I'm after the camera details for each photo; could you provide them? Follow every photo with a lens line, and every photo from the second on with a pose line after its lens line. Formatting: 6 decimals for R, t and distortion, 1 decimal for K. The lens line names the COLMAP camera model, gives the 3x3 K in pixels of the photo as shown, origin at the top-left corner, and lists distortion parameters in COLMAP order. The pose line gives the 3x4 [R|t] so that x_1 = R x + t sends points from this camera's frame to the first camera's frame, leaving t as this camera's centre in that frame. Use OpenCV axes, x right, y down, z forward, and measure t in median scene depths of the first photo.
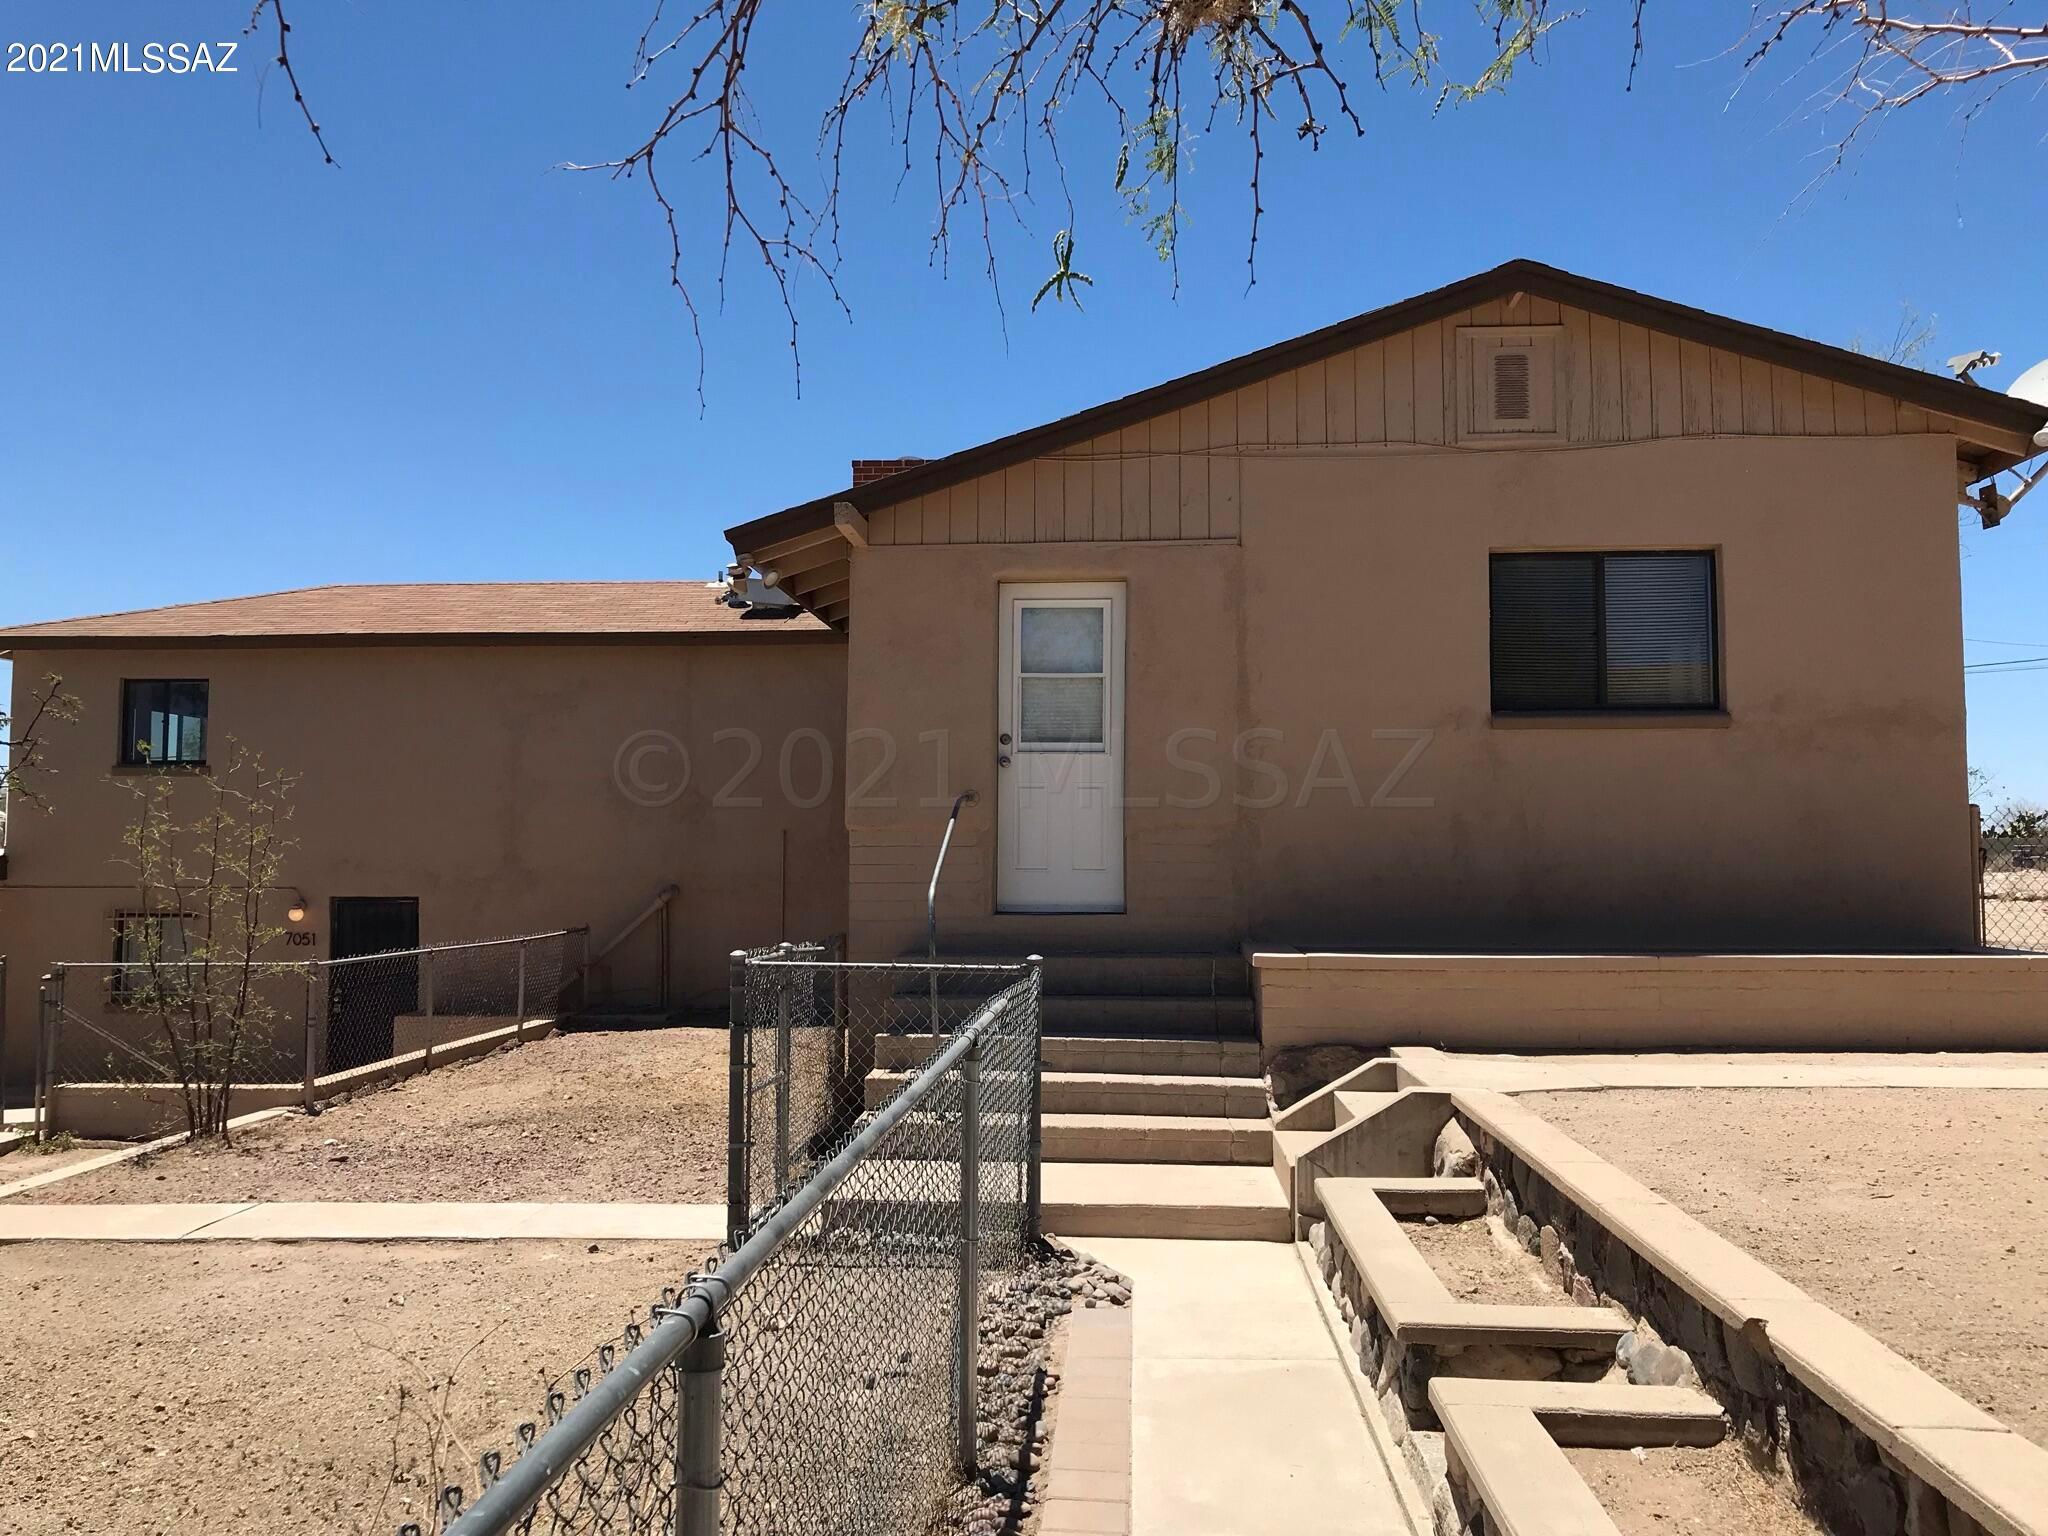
lens RADIAL K [[1686.9, 0, 1024.0], [0, 1686.9, 768.0], [0, 0, 1]] dist [0.088387, -0.000724]
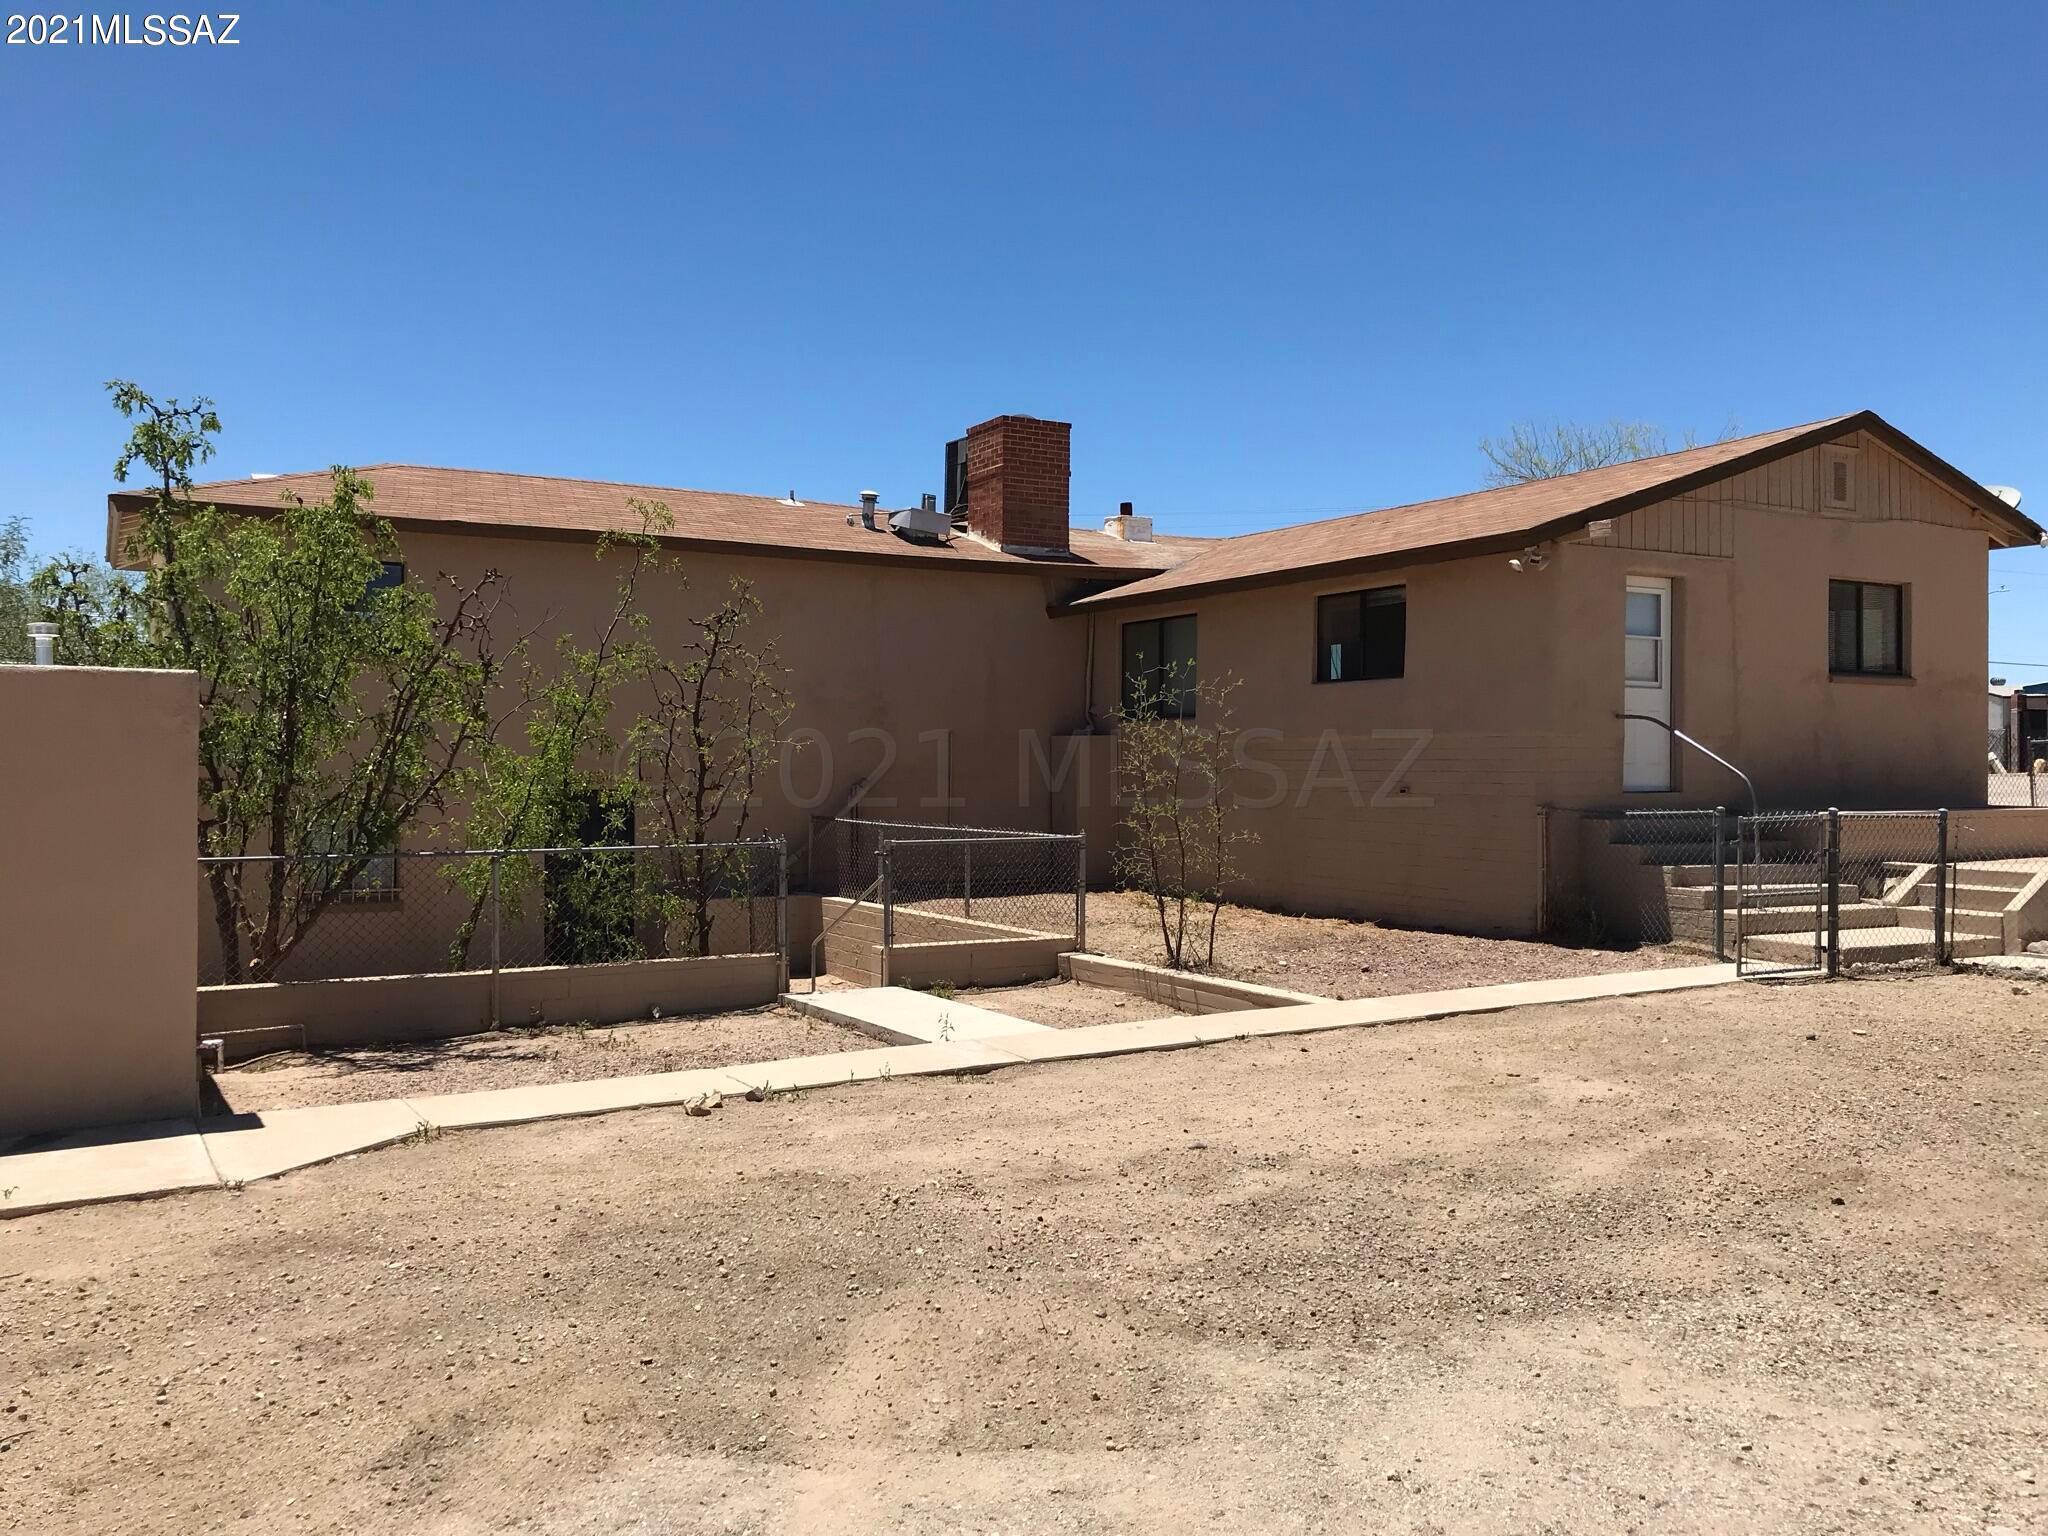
lens RADIAL K [[1686.9, 0, 1024.0], [0, 1686.9, 768.0], [0, 0, 1]] dist [0.088387, -0.000724]
pose [[0.815192, 0.005021, 0.579168, -1.380910], [-0.036169, 0.998452, 0.042253, 0.019447], [-0.578060, -0.055392, 0.814112, 0.052675]]
